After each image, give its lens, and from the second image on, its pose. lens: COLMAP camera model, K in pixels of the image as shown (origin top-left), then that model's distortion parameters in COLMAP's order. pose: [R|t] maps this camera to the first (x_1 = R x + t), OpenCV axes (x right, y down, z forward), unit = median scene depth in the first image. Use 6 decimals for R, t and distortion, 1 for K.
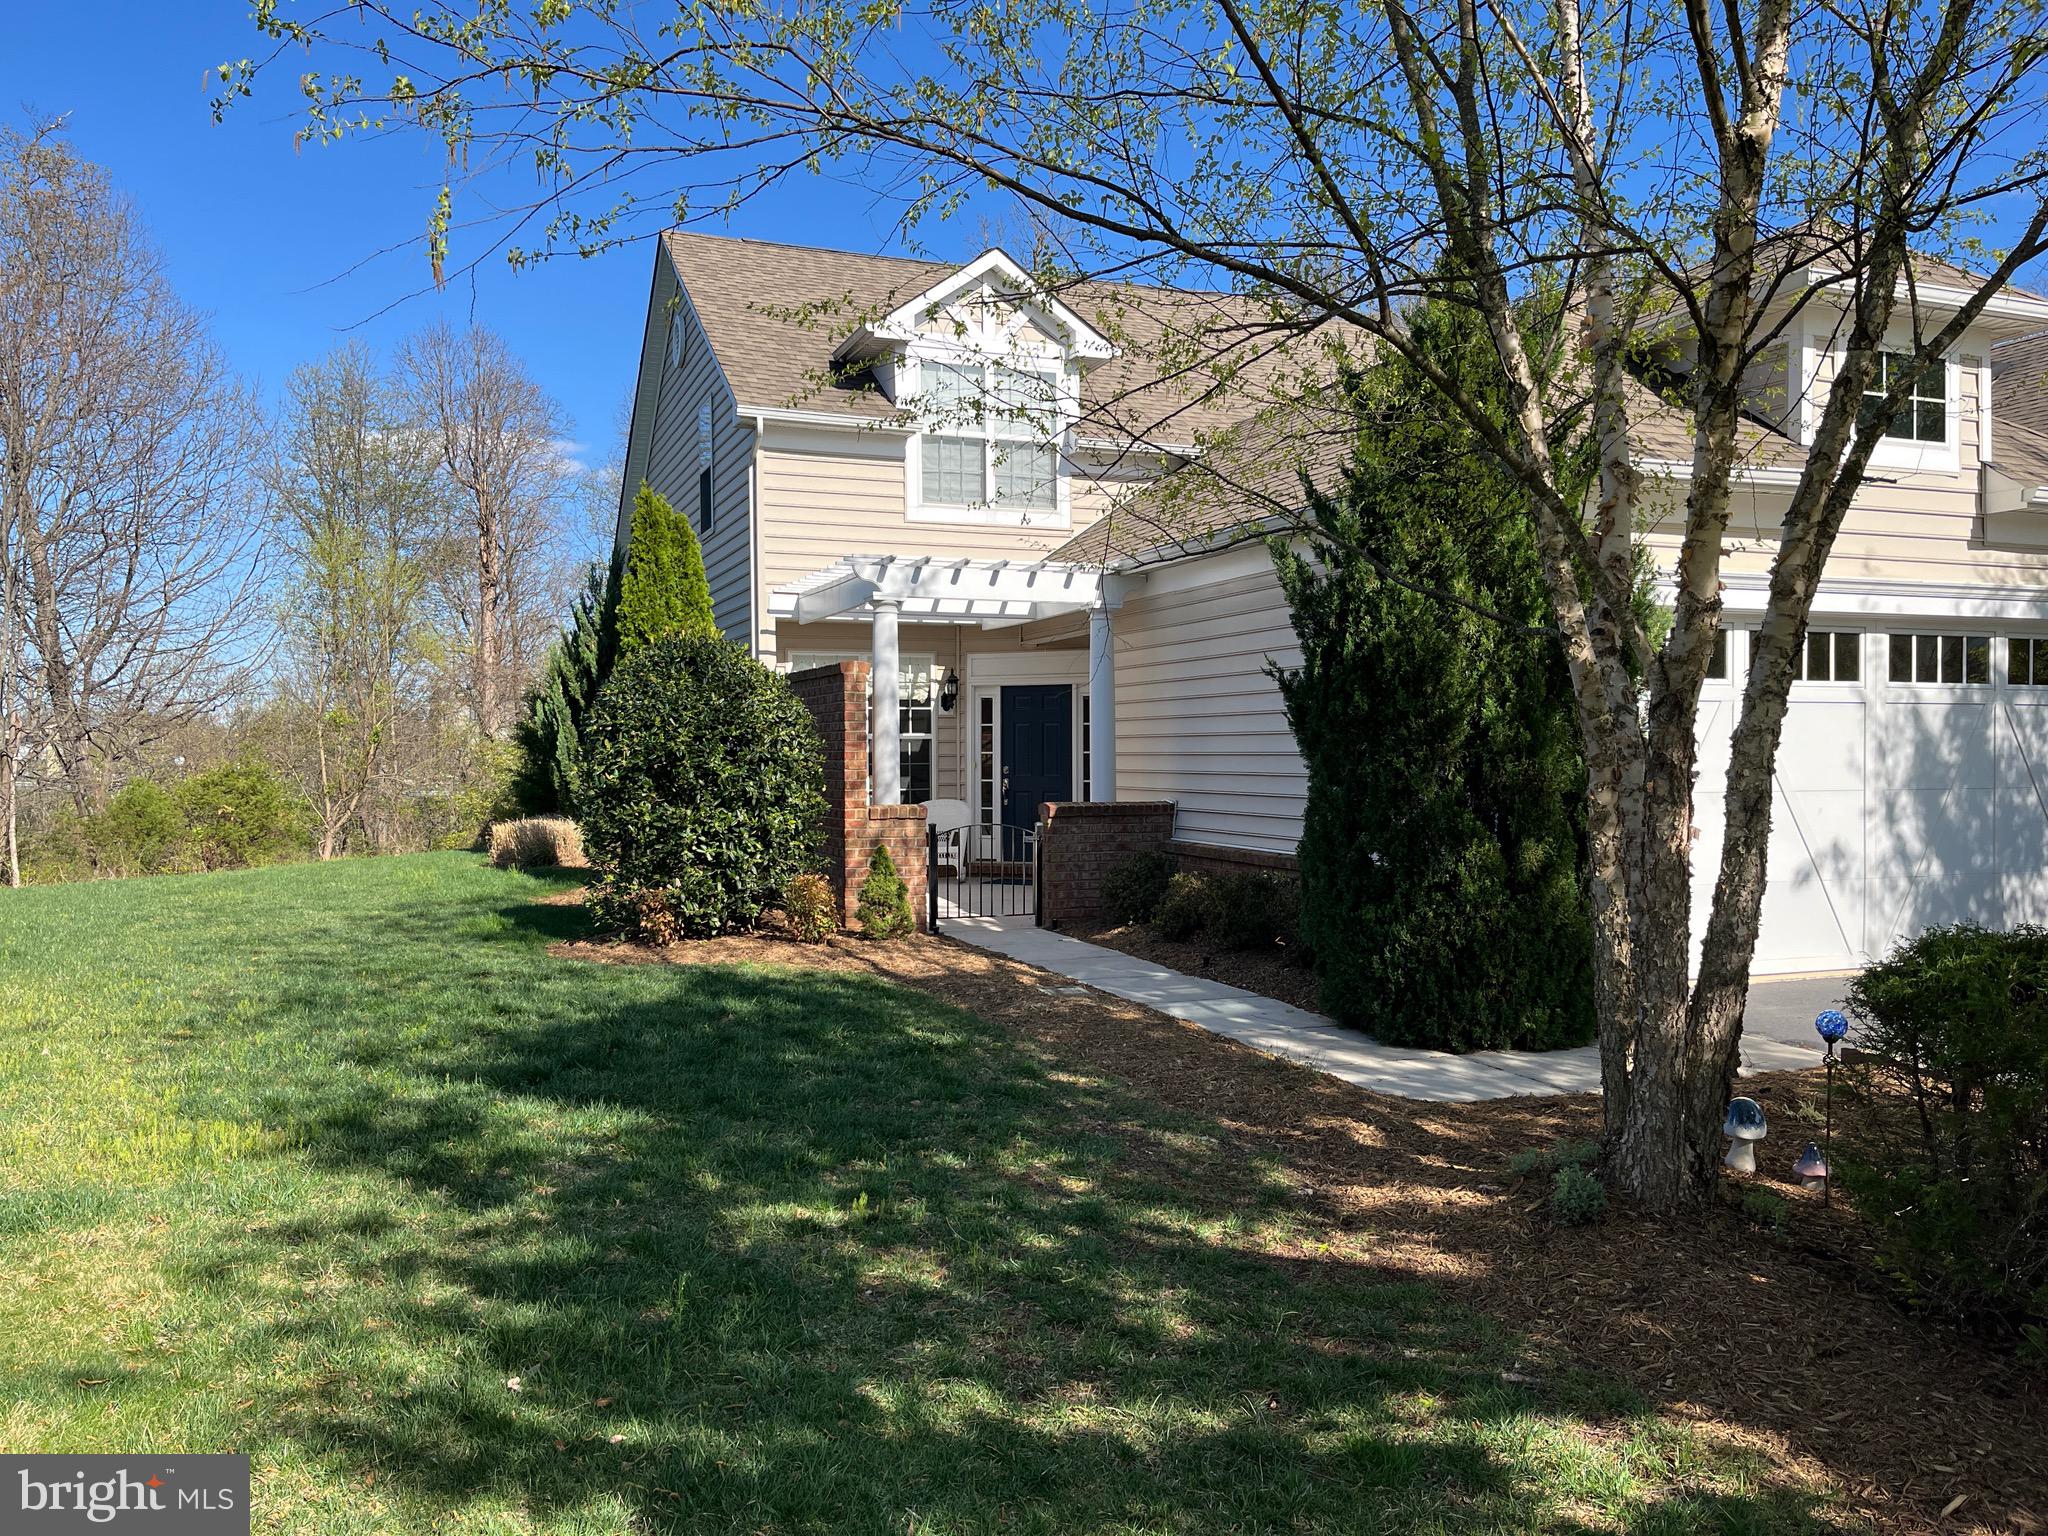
lens RADIAL K [[1554.9, 0, 1030.6], [0, 1554.9, 765.3], [0, 0, 1]] dist [0.054420, -0.086154]
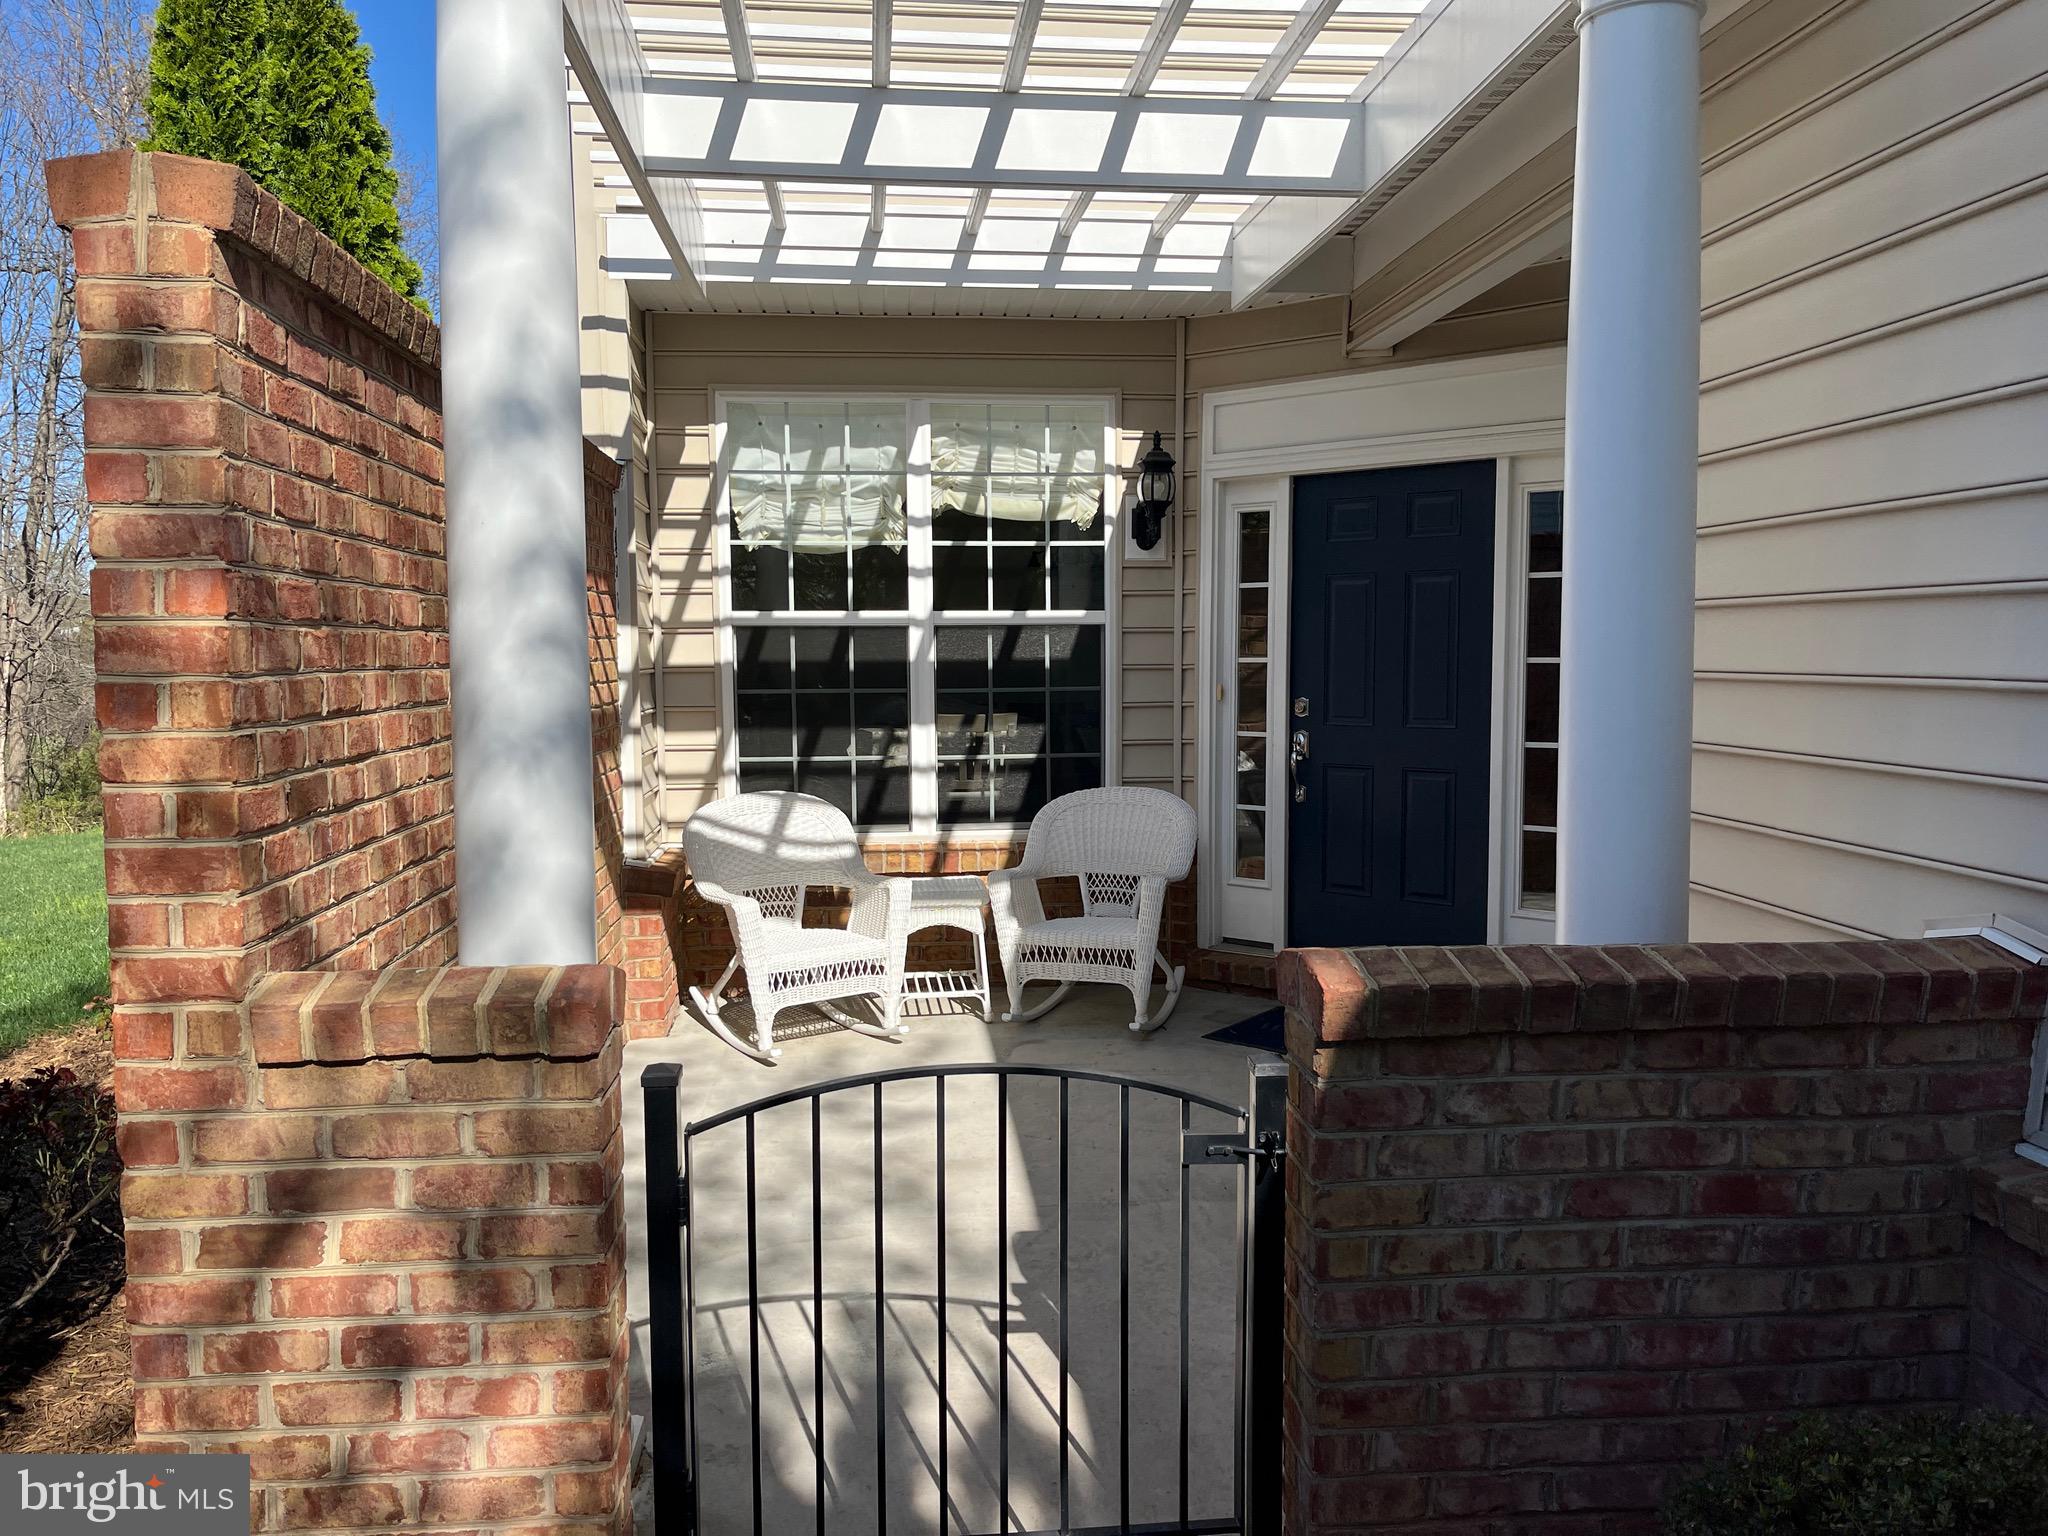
lens RADIAL K [[1554.9, 0, 1030.6], [0, 1554.9, 765.3], [0, 0, 1]] dist [0.054420, -0.086154]
pose [[0.963107, 0.014684, -0.268718, 0.021170], [0.003999, 0.997619, 0.068847, -0.008887], [0.269090, -0.067382, 0.960755, 0.628590]]
